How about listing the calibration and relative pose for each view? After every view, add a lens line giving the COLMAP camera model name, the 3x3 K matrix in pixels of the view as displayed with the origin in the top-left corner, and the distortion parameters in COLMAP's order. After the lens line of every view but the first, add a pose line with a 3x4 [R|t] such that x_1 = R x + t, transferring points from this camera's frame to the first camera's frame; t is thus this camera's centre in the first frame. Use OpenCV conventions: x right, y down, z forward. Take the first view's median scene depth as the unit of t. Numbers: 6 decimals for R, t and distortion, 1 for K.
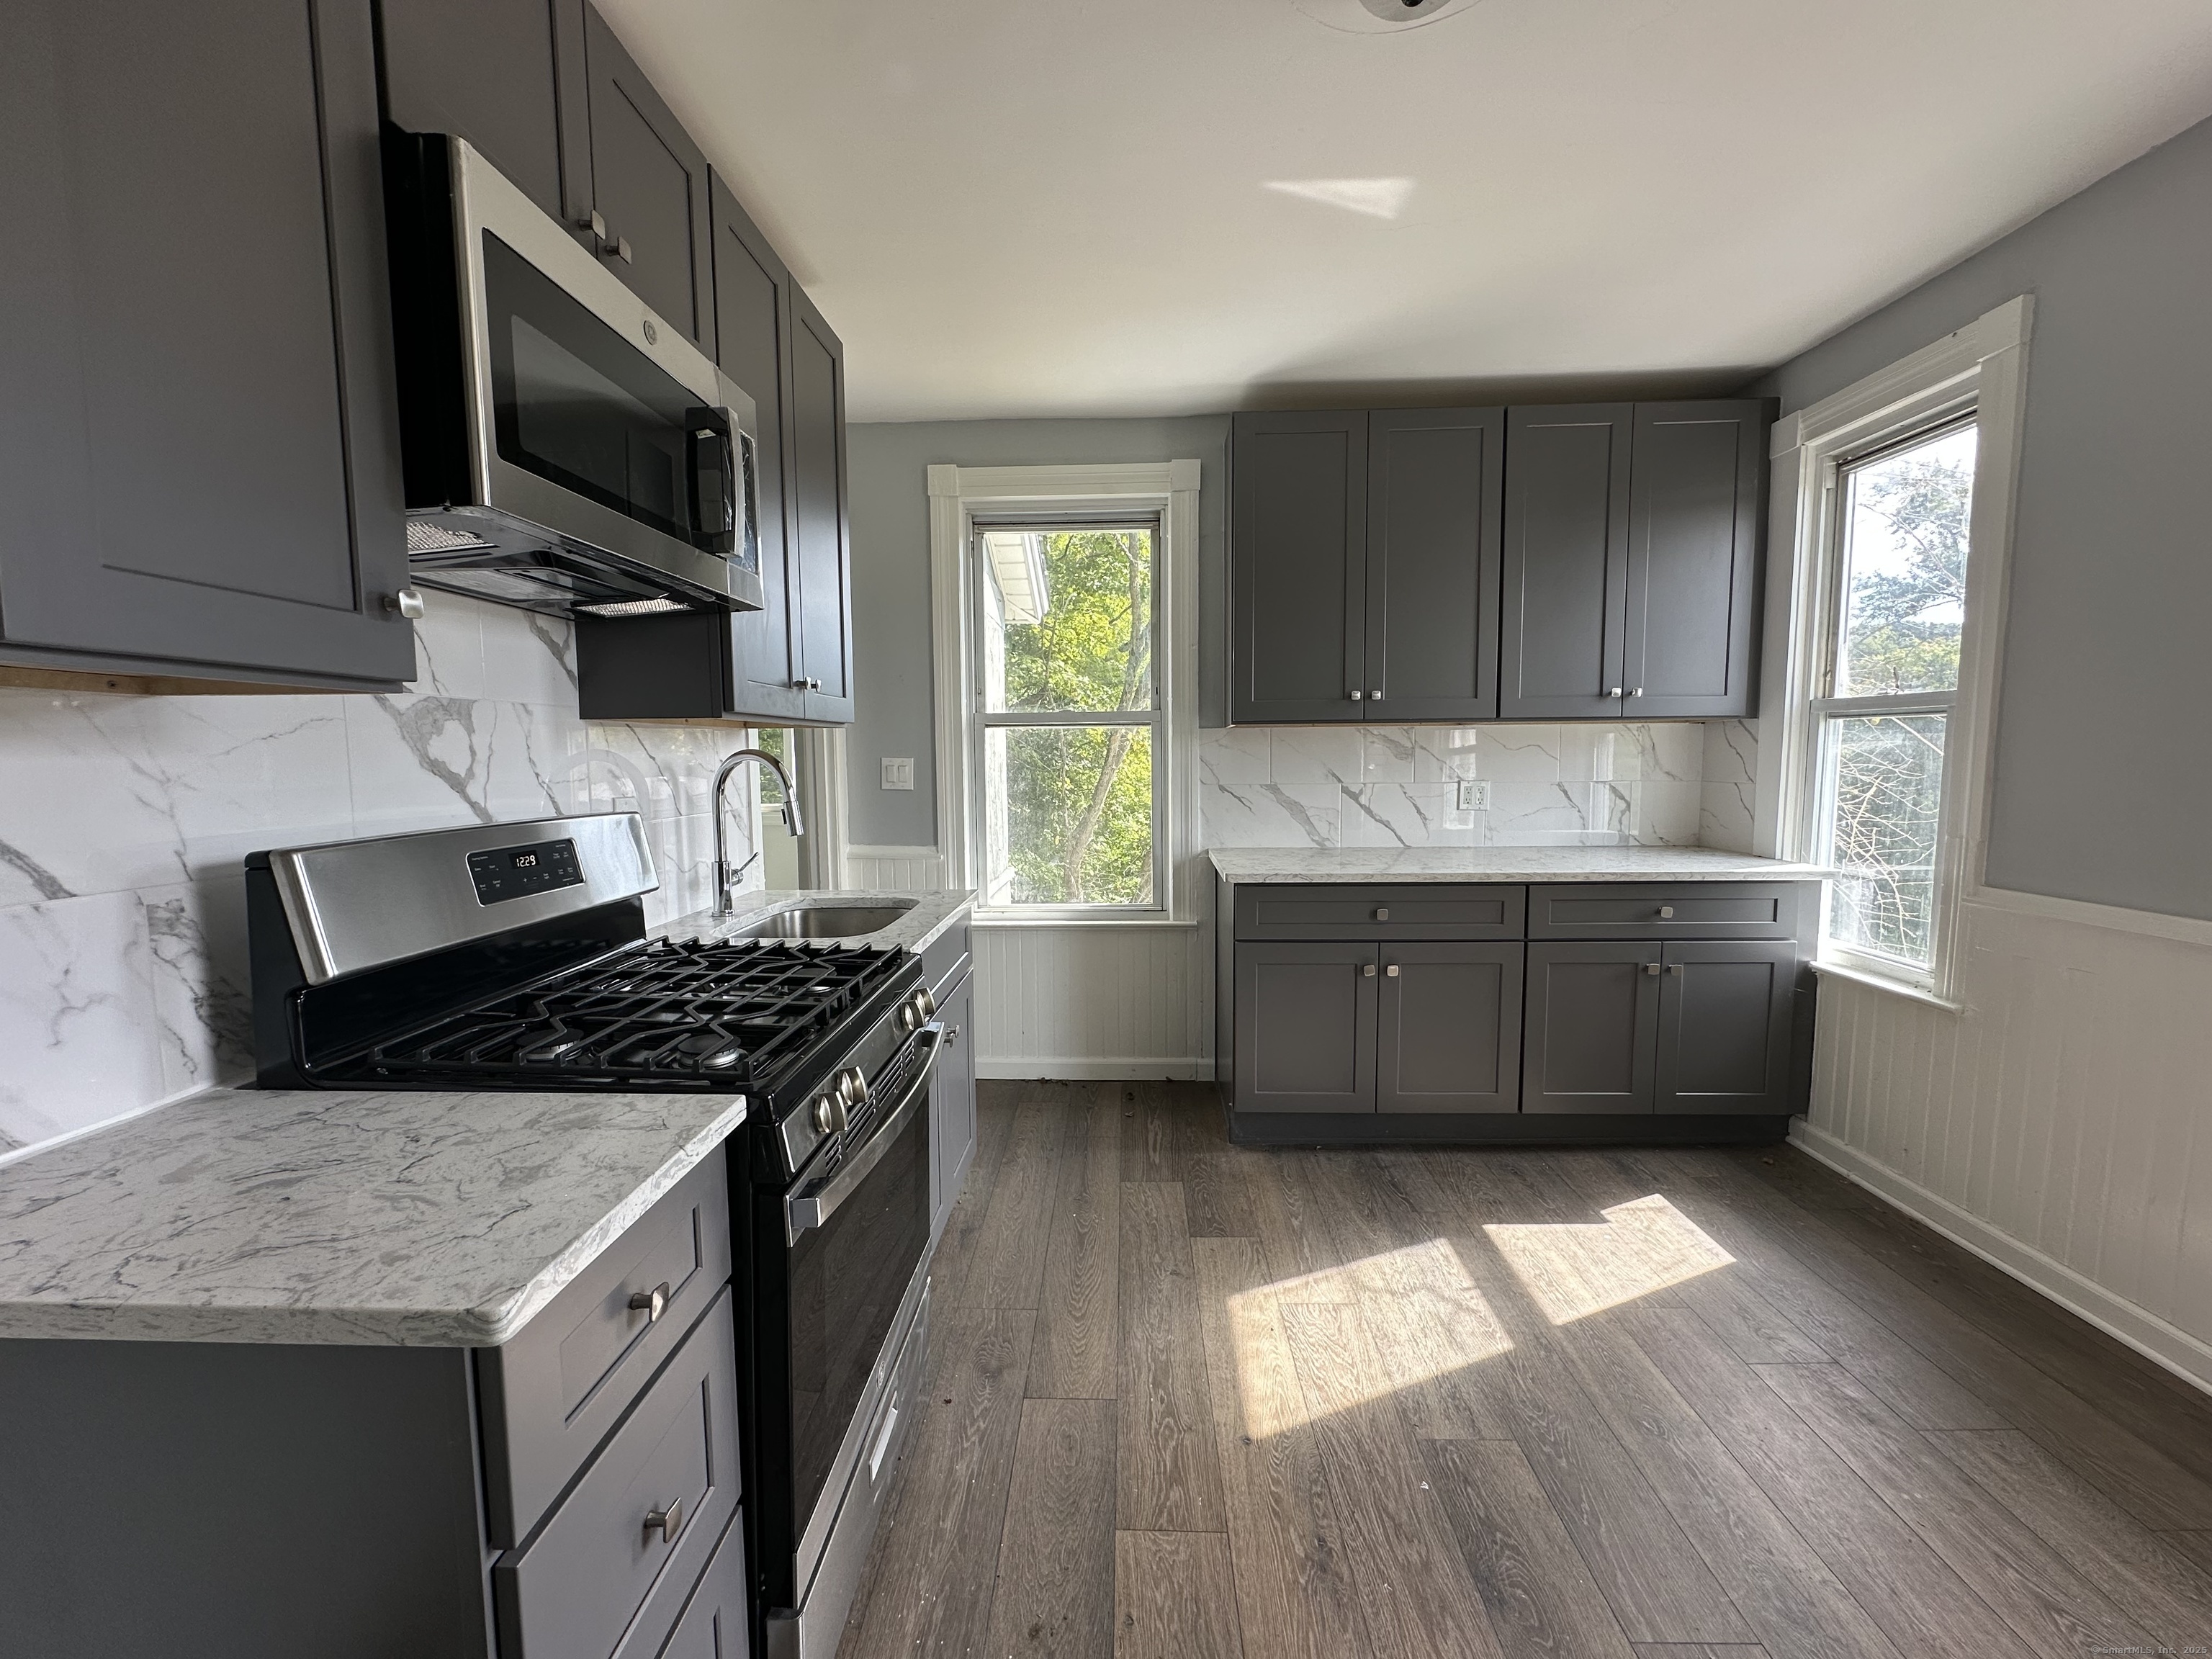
lens RADIAL K [[880.2, 0, 1106.0], [0, 880.2, 825.9], [0, 0, 1]] dist [-0.002592, 0.000244]
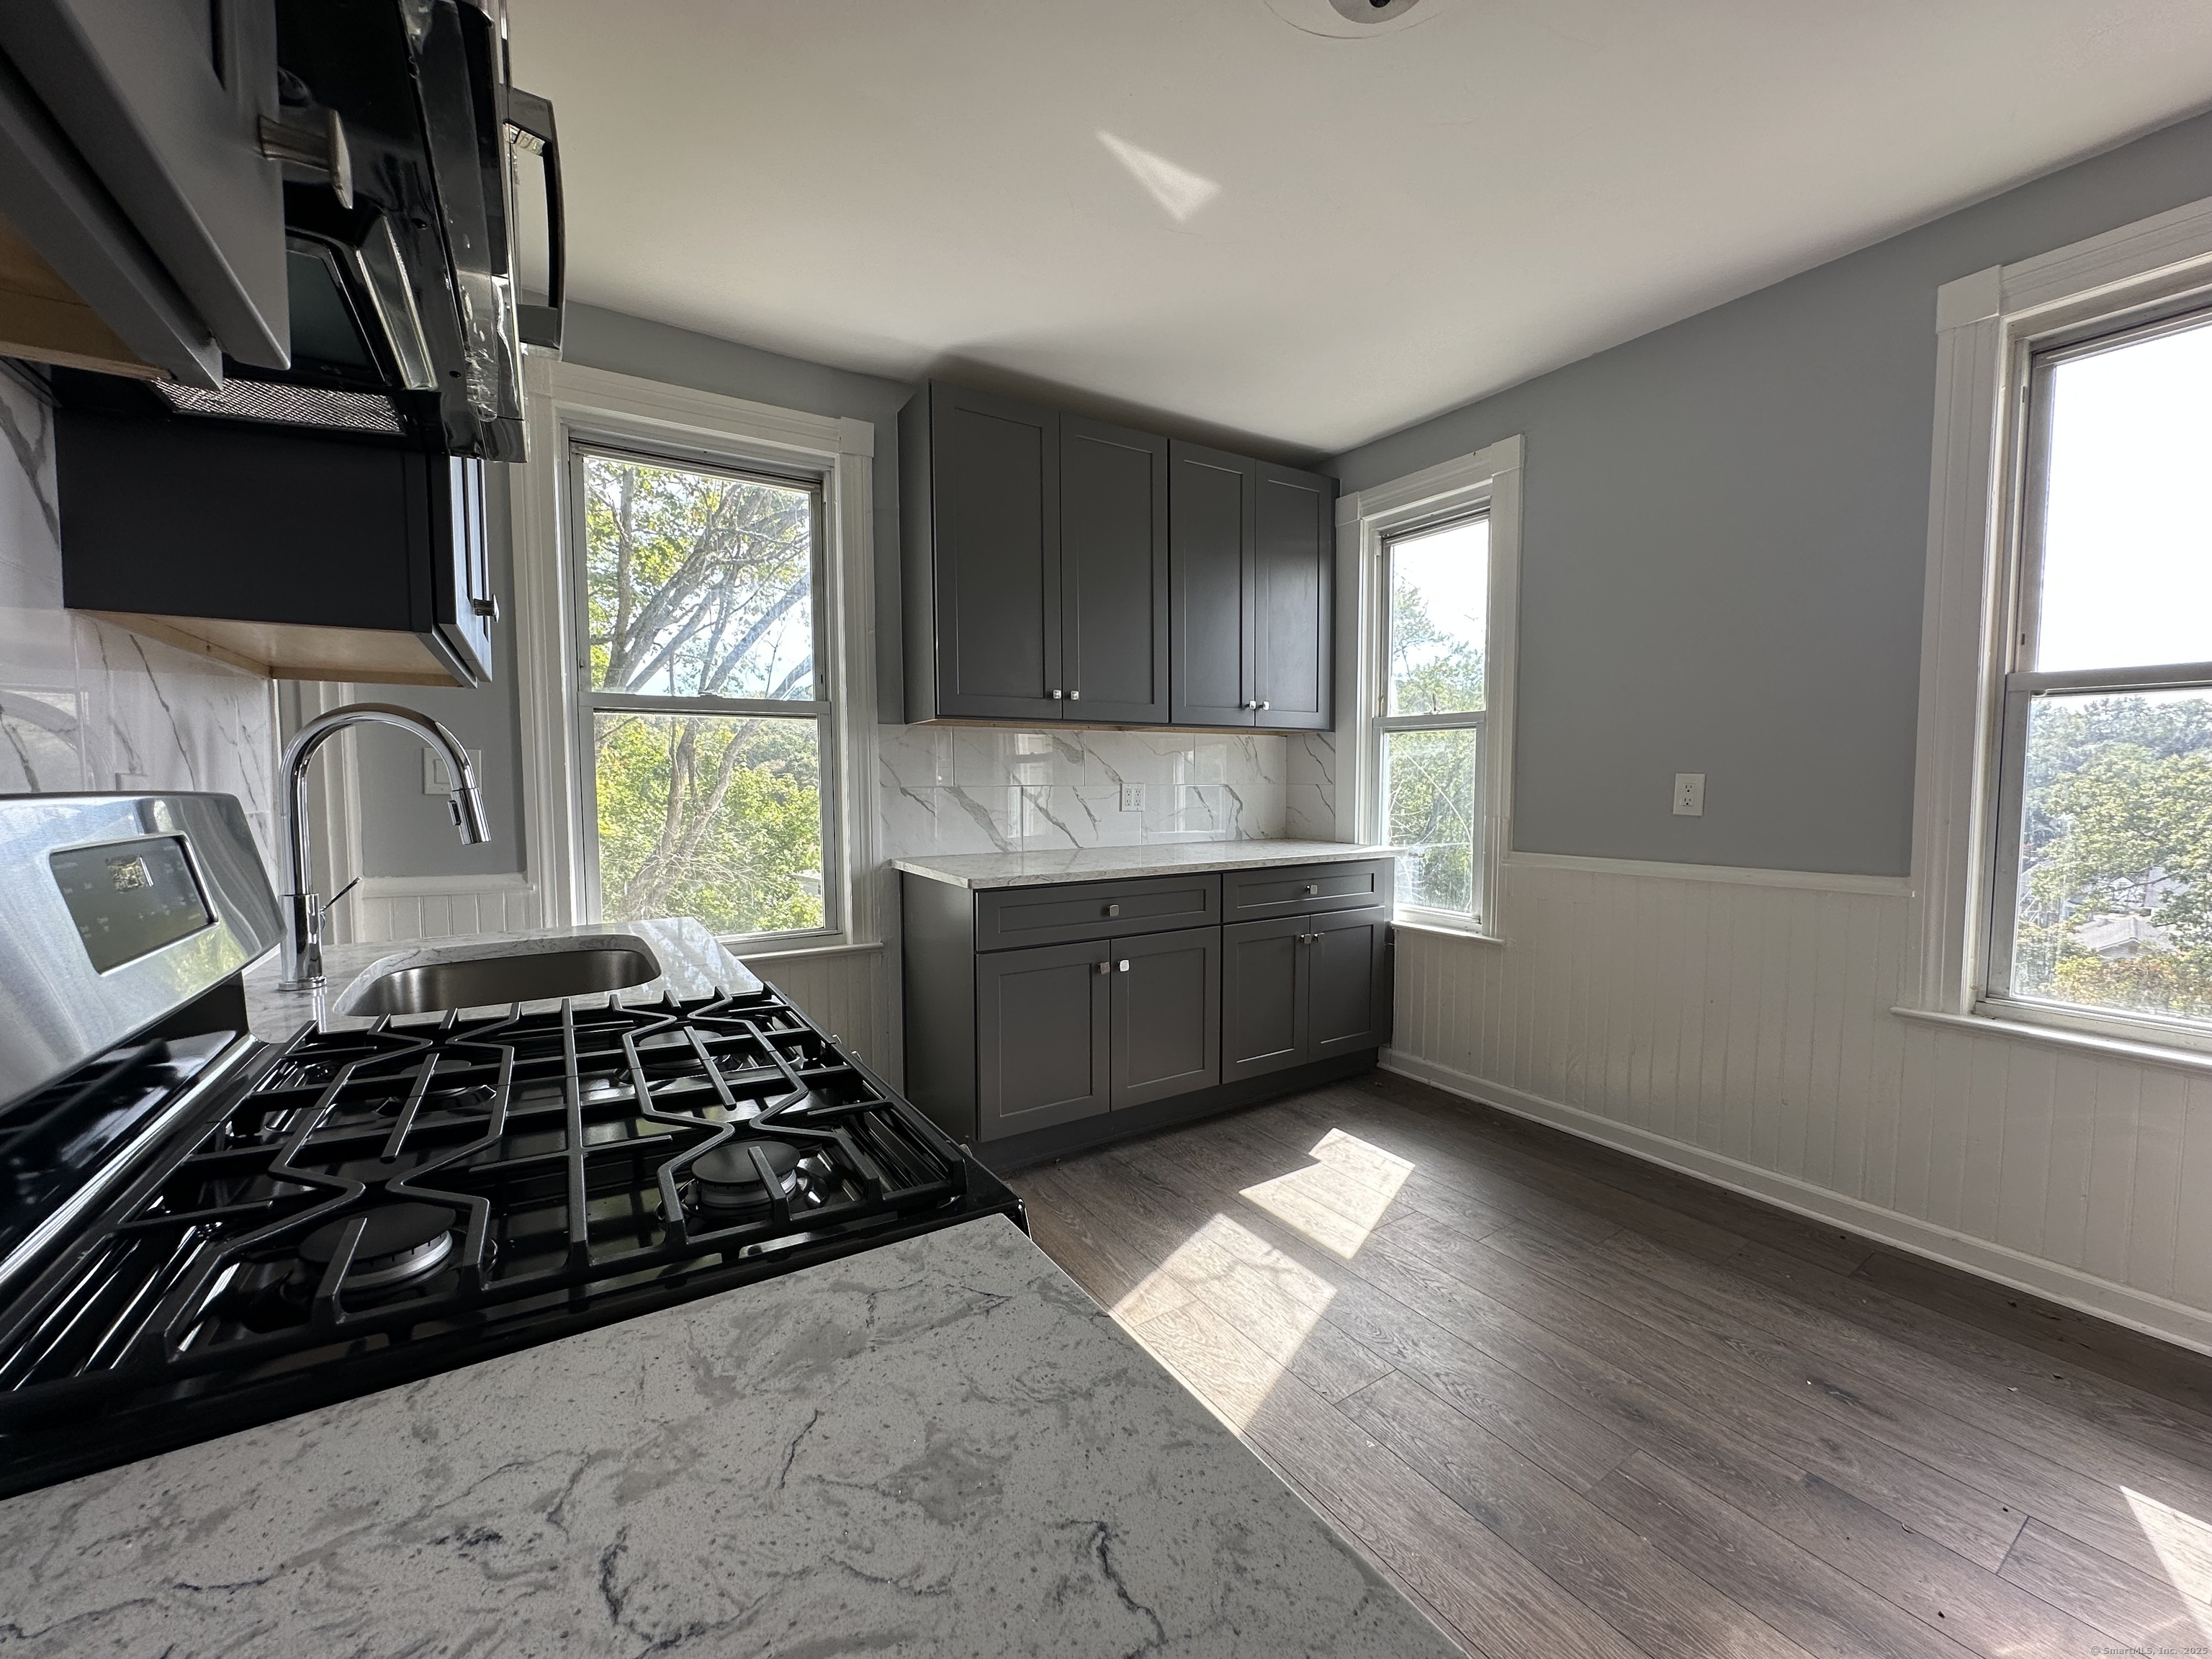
lens RADIAL K [[880.2, 0, 1097.5], [0, 880.2, 827.5], [0, 0, 1]] dist [-0.002592, 0.000244]
pose [[0.824735, -0.024380, 0.564994, -0.265730], [0.041514, 0.998985, -0.017492, 0.023000], [-0.563994, 0.037881, 0.824910, 0.179693]]
